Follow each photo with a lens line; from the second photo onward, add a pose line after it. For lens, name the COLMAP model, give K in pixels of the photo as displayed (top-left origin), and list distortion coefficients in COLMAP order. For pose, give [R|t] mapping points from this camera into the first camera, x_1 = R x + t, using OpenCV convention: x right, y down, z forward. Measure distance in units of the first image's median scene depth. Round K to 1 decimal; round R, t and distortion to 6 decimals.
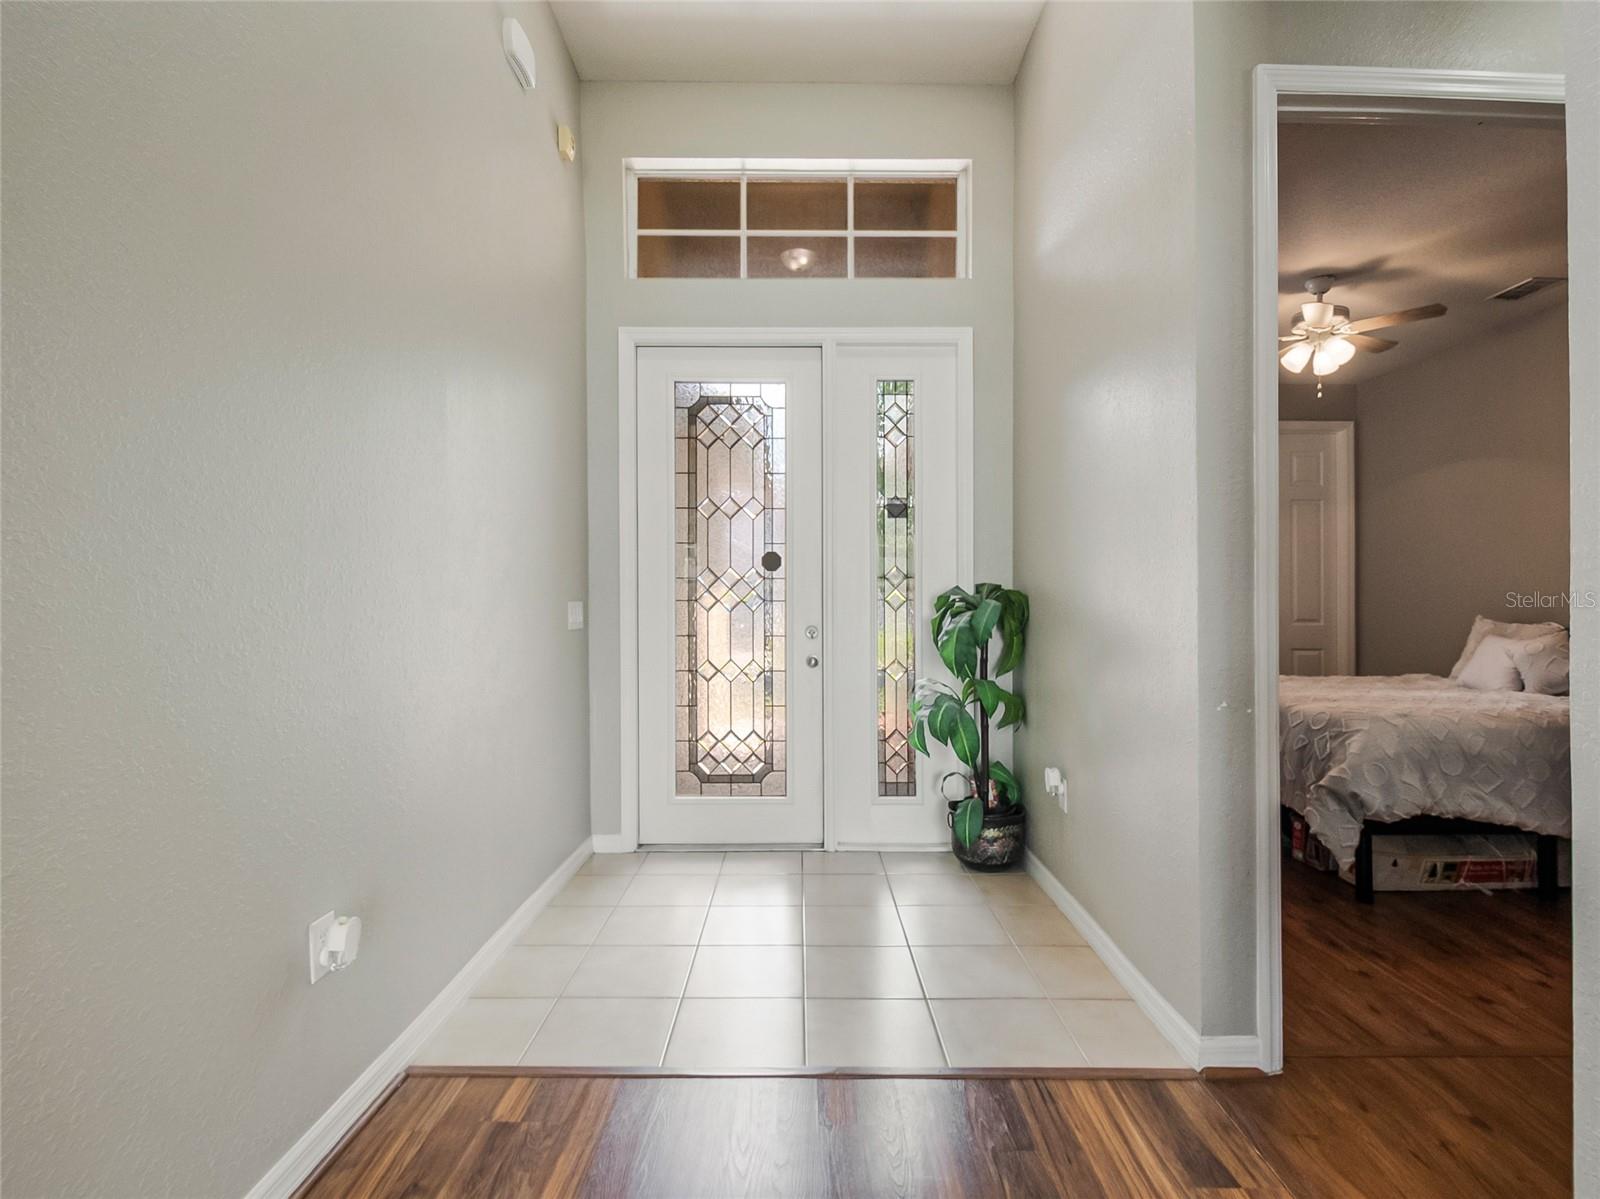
lens RADIAL K [[786.4, 0, 803.1], [0, 786.4, 600.7], [0, 0, 1]] dist [0.000905, -0.018830]
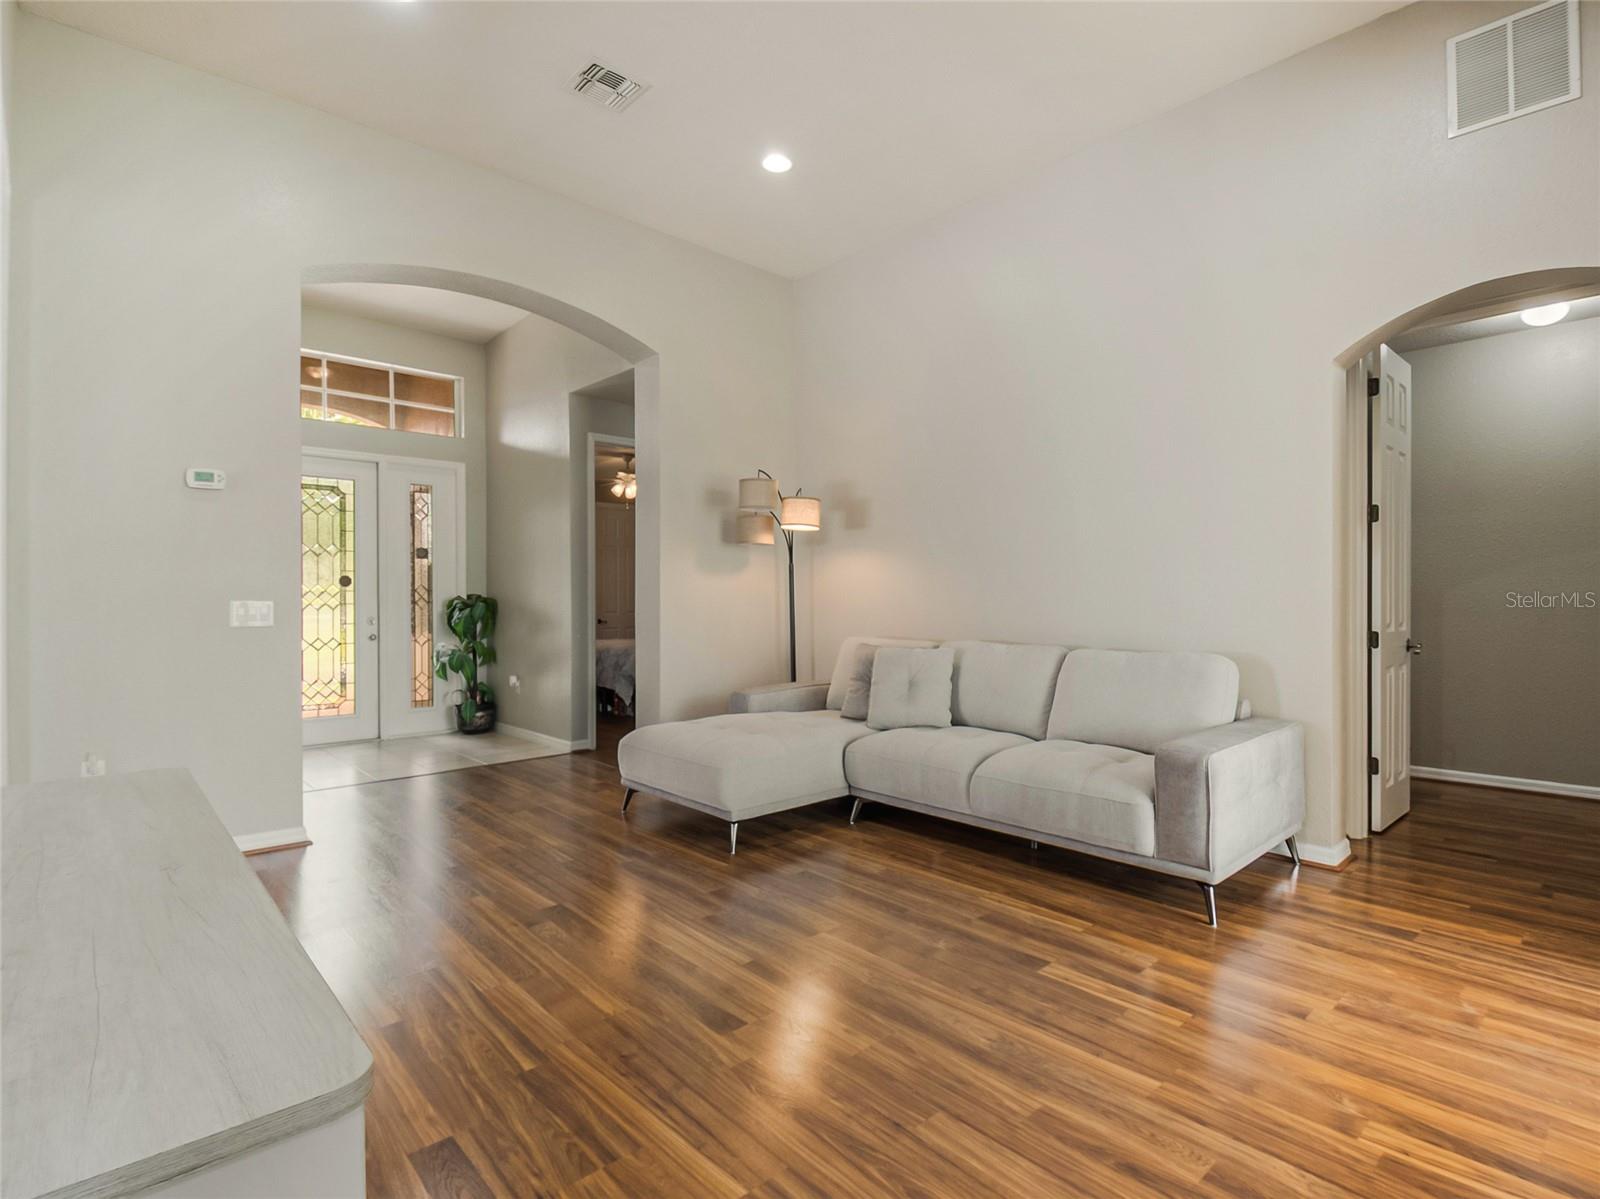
lens RADIAL K [[786.4, 0, 803.1], [0, 786.4, 600.7], [0, 0, 1]] dist [0.000905, -0.018830]
pose [[0.736634, -0.006763, 0.676258, -0.505434], [0.001464, 0.999964, 0.008406, -0.021005], [-0.676291, -0.005202, 0.736617, -1.049947]]
